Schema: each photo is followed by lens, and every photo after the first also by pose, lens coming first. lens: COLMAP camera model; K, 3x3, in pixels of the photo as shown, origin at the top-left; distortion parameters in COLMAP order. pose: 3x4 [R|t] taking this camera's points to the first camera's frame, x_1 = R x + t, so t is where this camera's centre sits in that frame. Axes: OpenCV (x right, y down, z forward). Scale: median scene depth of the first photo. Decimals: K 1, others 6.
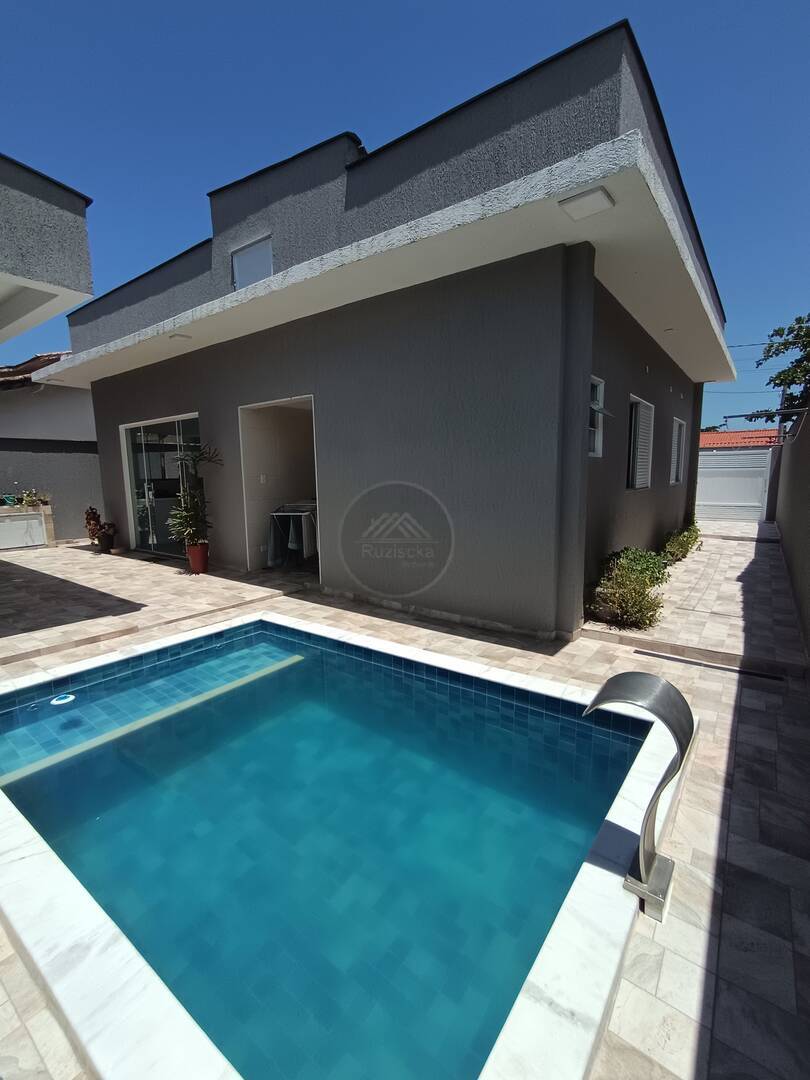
lens RADIAL K [[492.6, 0, 409.6], [0, 492.6, 541.6], [0, 0, 1]] dist [-0.018701, 0.012877]
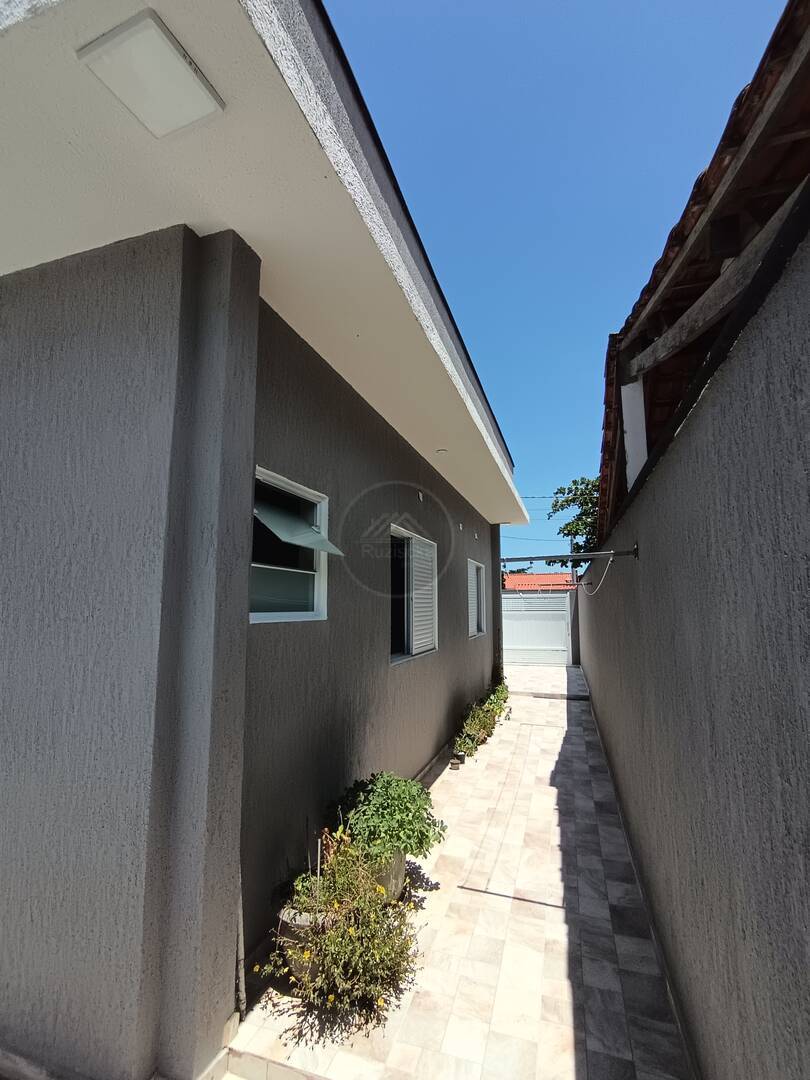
lens RADIAL K [[492.6, 0, 404.6], [0, 492.6, 543.5], [0, 0, 1]] dist [-0.018701, 0.012877]
pose [[0.952569, 0.045019, 0.300974, 0.155245], [0.036546, 0.964918, -0.259997, -0.053014], [-0.302120, 0.258665, 0.917505, 0.210672]]
